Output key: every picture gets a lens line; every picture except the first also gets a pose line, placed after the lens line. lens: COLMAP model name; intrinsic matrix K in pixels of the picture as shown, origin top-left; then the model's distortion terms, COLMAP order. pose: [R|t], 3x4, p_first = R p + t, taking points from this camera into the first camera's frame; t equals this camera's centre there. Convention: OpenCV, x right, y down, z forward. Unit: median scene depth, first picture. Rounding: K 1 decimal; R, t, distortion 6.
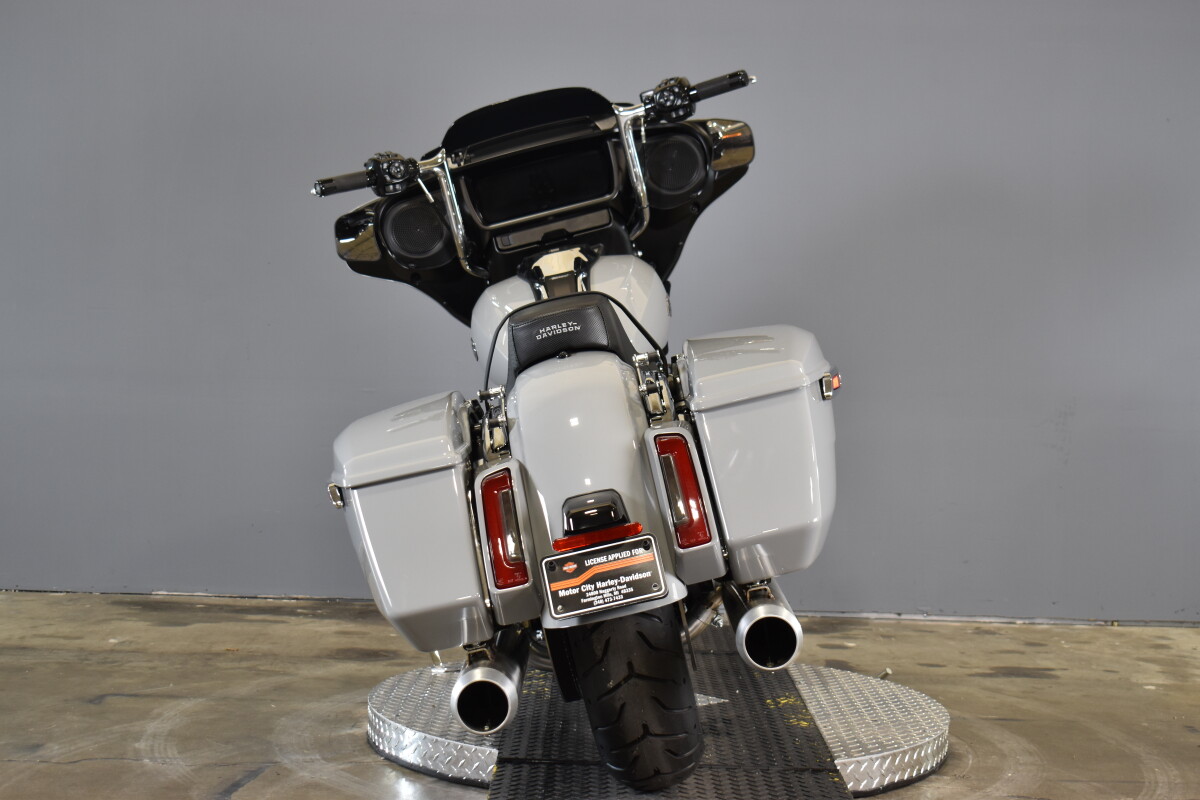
lens RADIAL K [[1936.5, 0, 605.0], [0, 1936.5, 397.6], [0, 0, 1]] dist [0.003759, 0.000000]
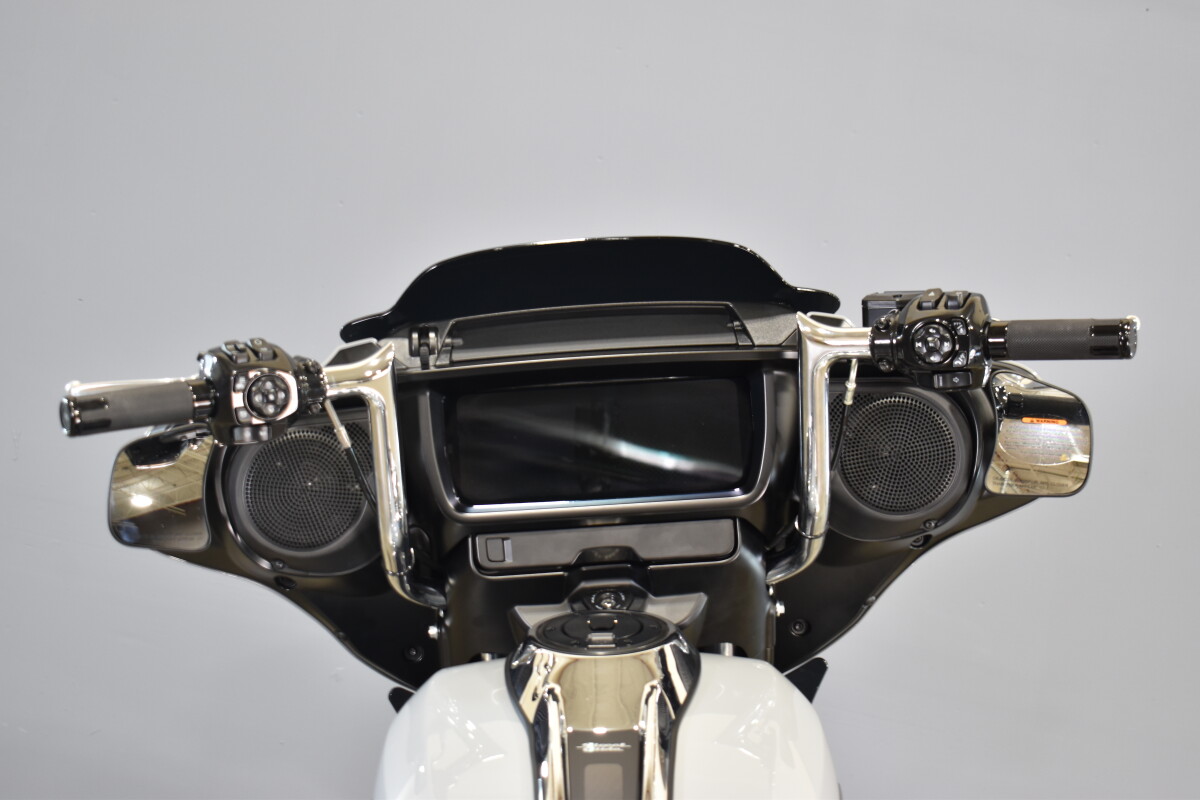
lens RADIAL K [[2107.7, 0, 602.4], [0, 2107.7, 401.2], [0, 0, 1]] dist [0.028854, 0.000000]
pose [[0.980111, 0.198196, 0.010077, -0.039249], [-0.198387, 0.977227, 0.075293, -0.157118], [0.005075, -0.075795, 0.997111, 0.523318]]
